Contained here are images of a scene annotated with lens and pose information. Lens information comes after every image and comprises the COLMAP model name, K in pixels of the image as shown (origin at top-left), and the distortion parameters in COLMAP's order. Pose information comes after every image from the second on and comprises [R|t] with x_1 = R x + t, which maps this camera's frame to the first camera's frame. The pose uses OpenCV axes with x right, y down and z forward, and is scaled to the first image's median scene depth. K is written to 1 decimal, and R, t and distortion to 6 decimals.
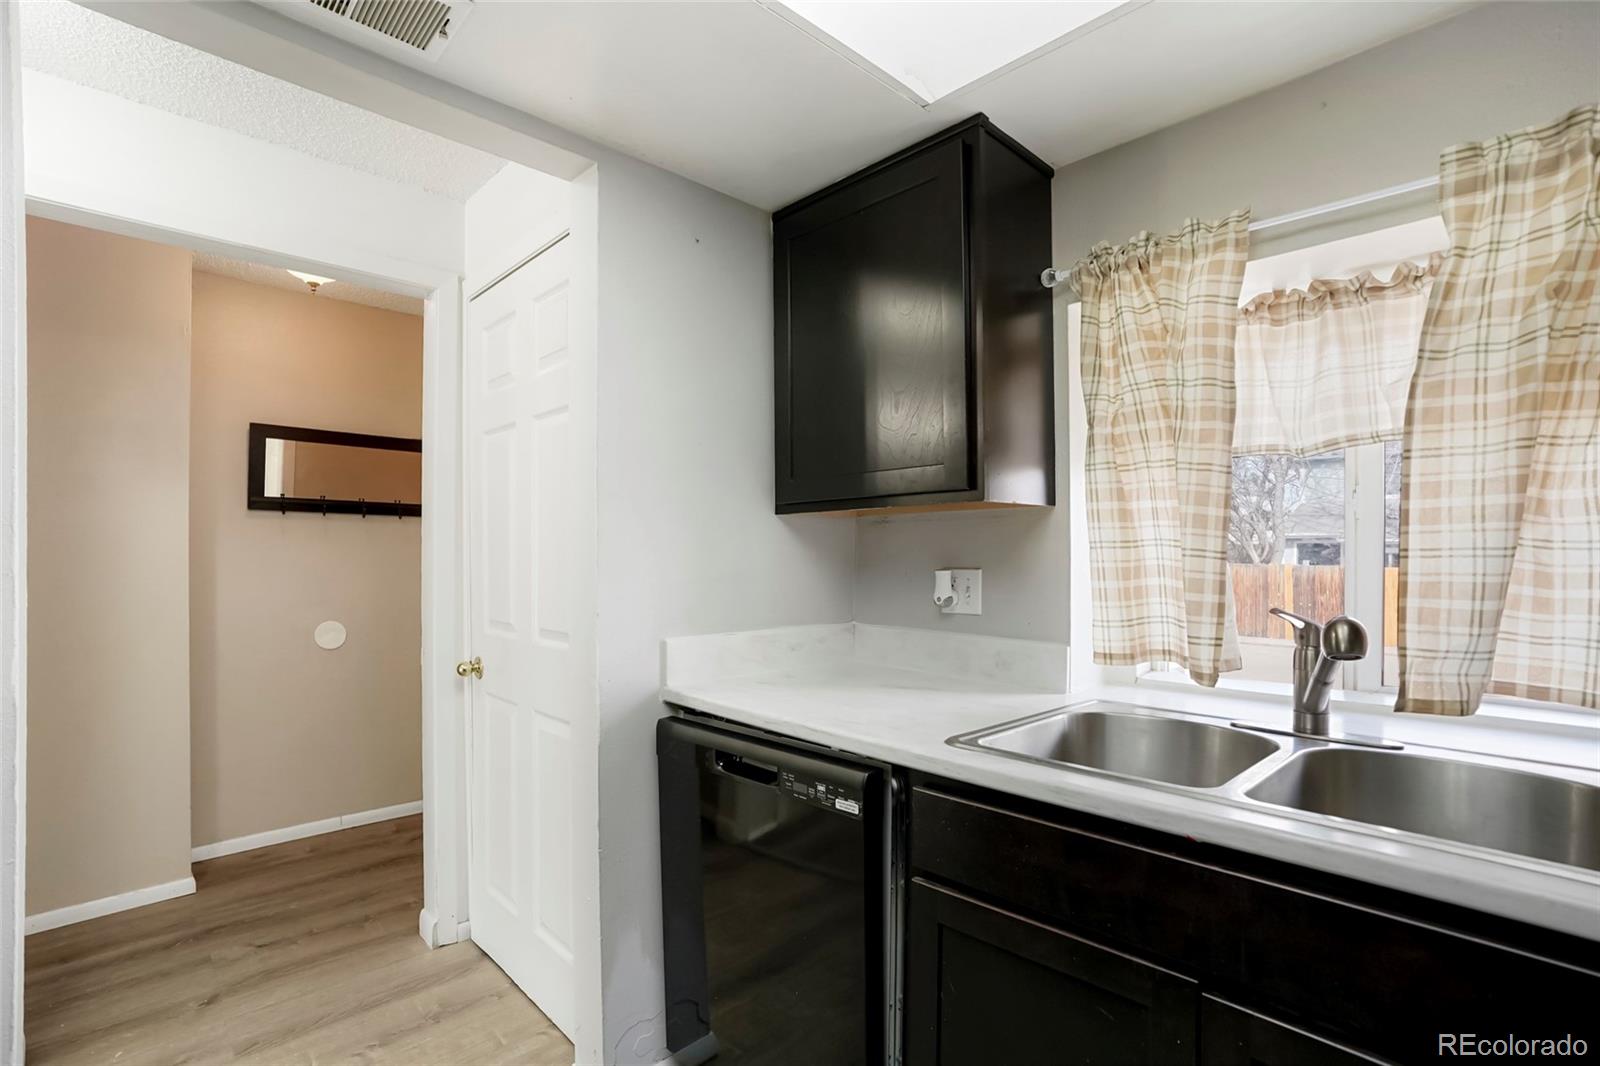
lens RADIAL K [[745.1, 0, 756.2], [0, 745.1, 553.0], [0, 0, 1]] dist [-0.026368, 0.003277]
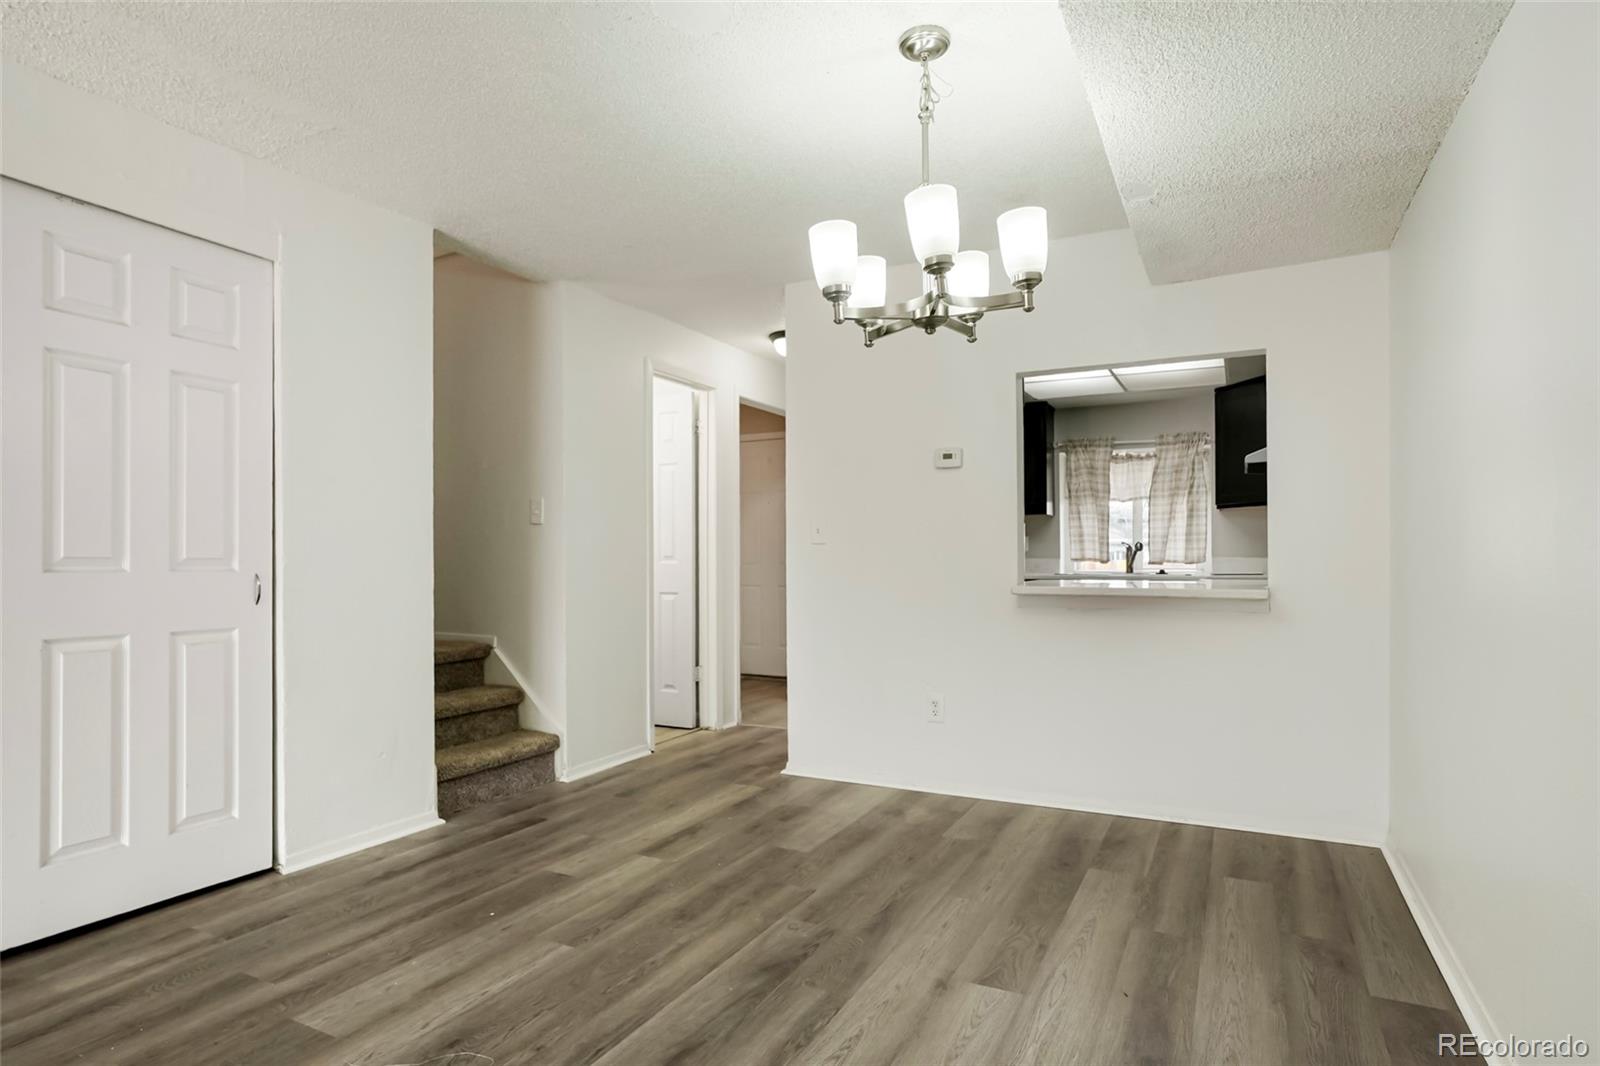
lens RADIAL K [[839.0, 0, 798.3], [0, 839.0, 539.4], [0, 0, 1]] dist [0.009470, -0.000514]
pose [[0.942074, 0.005710, 0.335356, -2.236552], [0.002867, 0.999681, -0.025075, 0.150998], [-0.335392, 0.024584, 0.941758, -2.440405]]
